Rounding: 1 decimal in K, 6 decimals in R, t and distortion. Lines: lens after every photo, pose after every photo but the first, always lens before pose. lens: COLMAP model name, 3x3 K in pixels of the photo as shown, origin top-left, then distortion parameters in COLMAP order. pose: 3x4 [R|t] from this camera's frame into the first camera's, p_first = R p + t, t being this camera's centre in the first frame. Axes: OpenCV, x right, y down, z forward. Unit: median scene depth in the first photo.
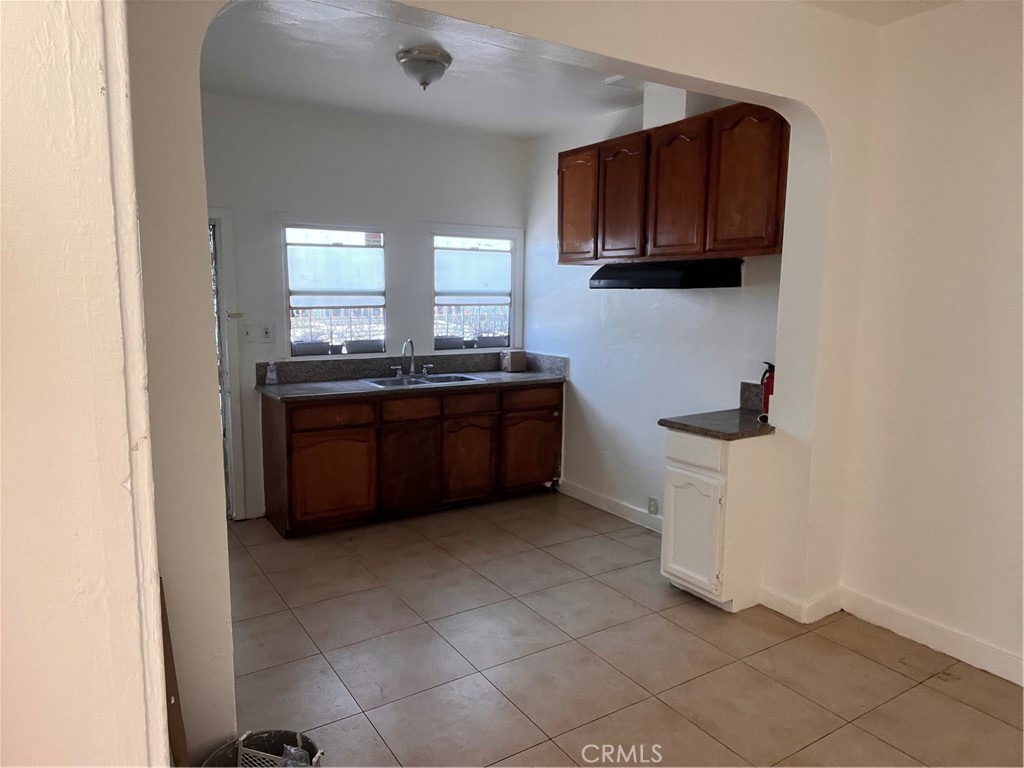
lens RADIAL K [[691.0, 0, 511.2], [0, 691.0, 383.0], [0, 0, 1]] dist [0.053806, -0.056589]
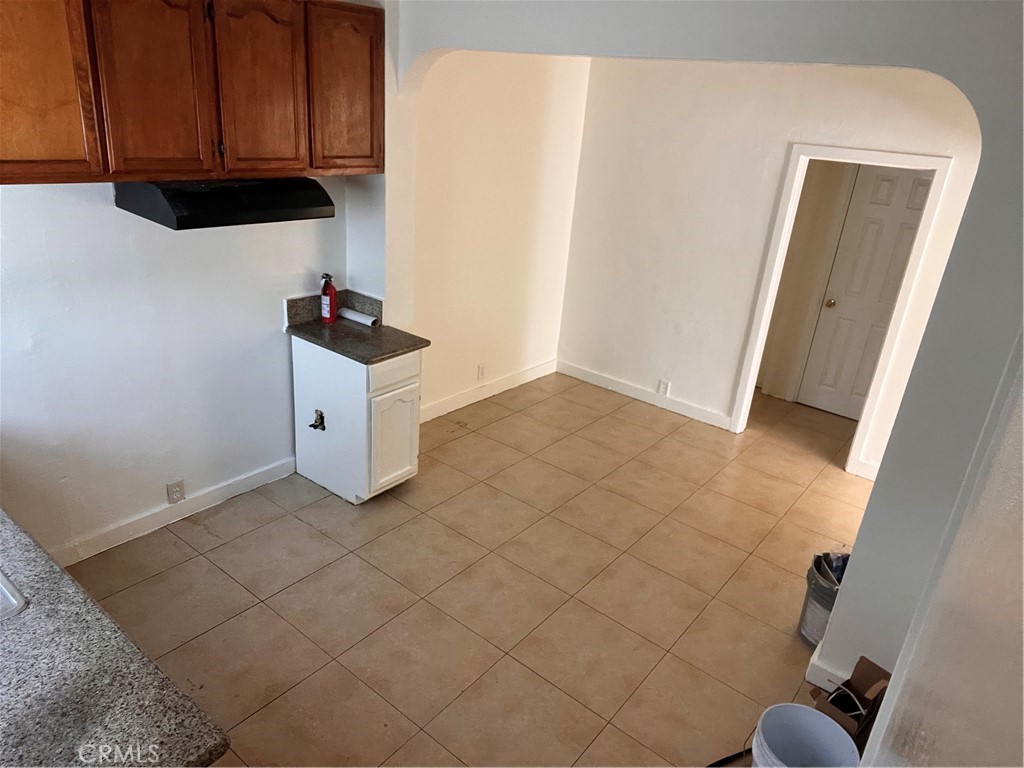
lens RADIAL K [[691.0, 0, 512.0], [0, 691.0, 379.7], [0, 0, 1]] dist [0.053806, -0.056589]
pose [[-0.323686, -0.384034, 0.864722, -0.705681], [0.041895, 0.907210, 0.418586, -0.320643], [-0.945236, 0.171718, -0.277563, 1.100552]]
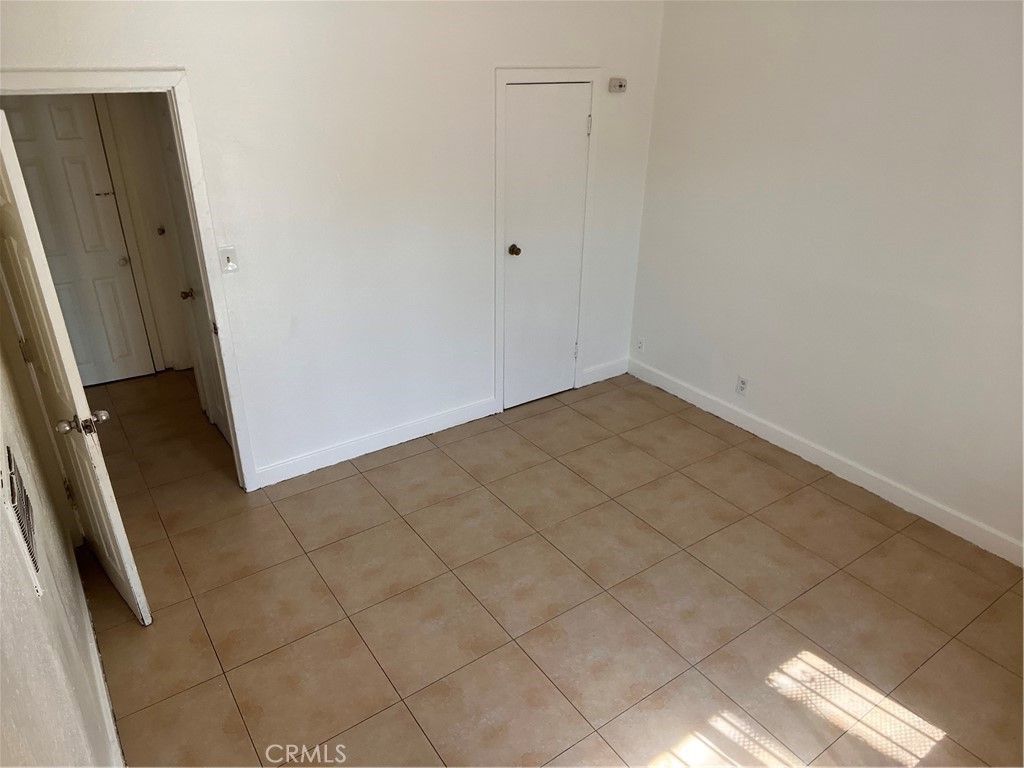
lens RADIAL K [[691.0, 0, 510.5], [0, 691.0, 382.9], [0, 0, 1]] dist [0.053806, -0.056589]
pose [[0.039832, 0.424848, -0.904388, 0.676747], [-0.143574, 0.898147, 0.415593, -0.267733], [0.988838, 0.113293, 0.096773, 0.777022]]
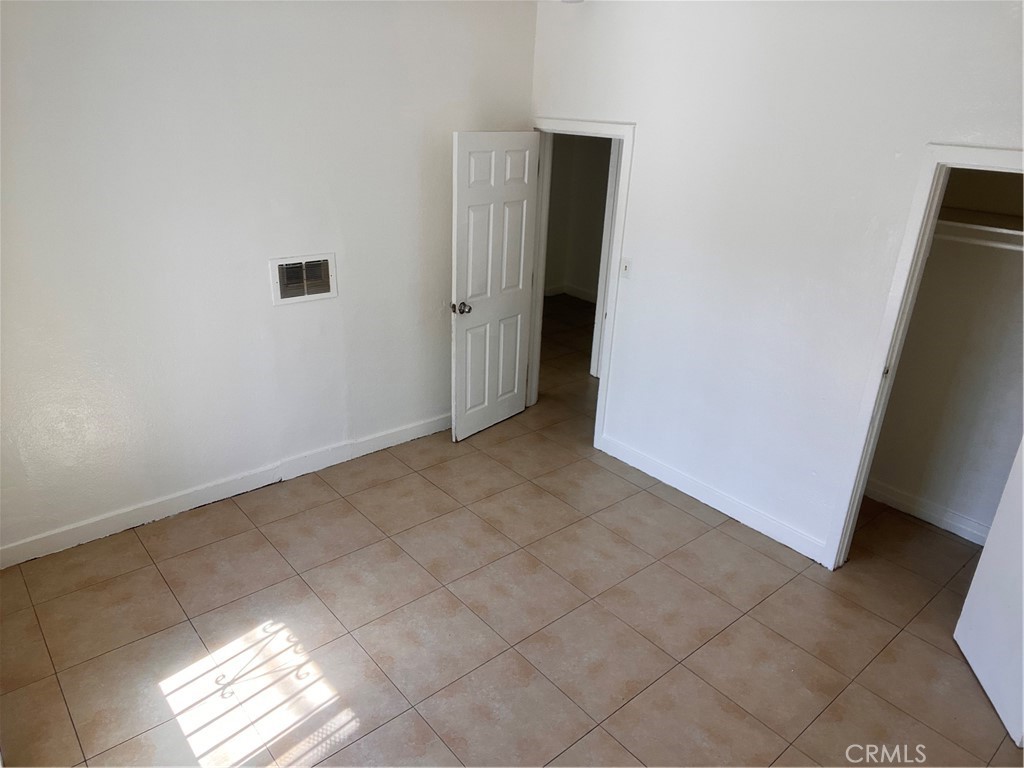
lens RADIAL K [[691.0, 0, 508.9], [0, 691.0, 381.8], [0, 0, 1]] dist [0.053806, -0.056589]
pose [[-0.989920, 0.003943, -0.141573, 0.125988], [-0.067331, 0.866322, 0.494928, -0.381797], [0.124599, 0.499471, -0.857324, 1.569098]]
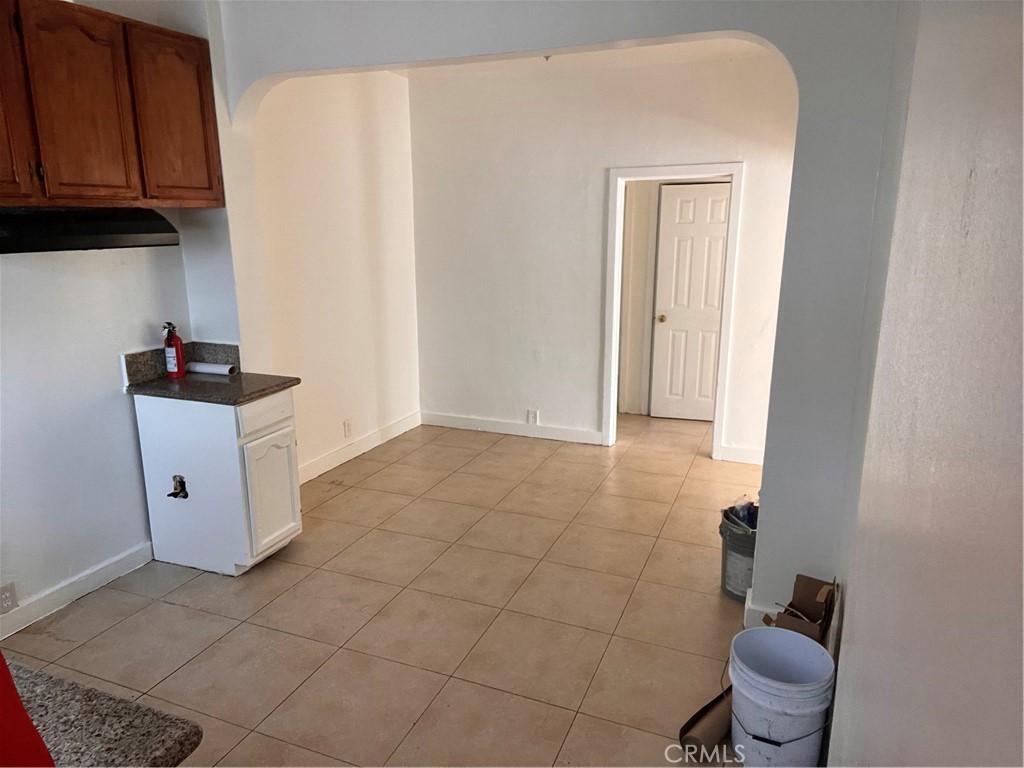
lens RADIAL K [[691.0, 0, 512.3], [0, 691.0, 378.2], [0, 0, 1]] dist [0.053806, -0.056589]
pose [[-0.574285, -0.189021, 0.796535, -0.685433], [0.107021, 0.947295, 0.301957, -0.200628], [-0.811630, 0.258655, -0.523789, 1.187558]]
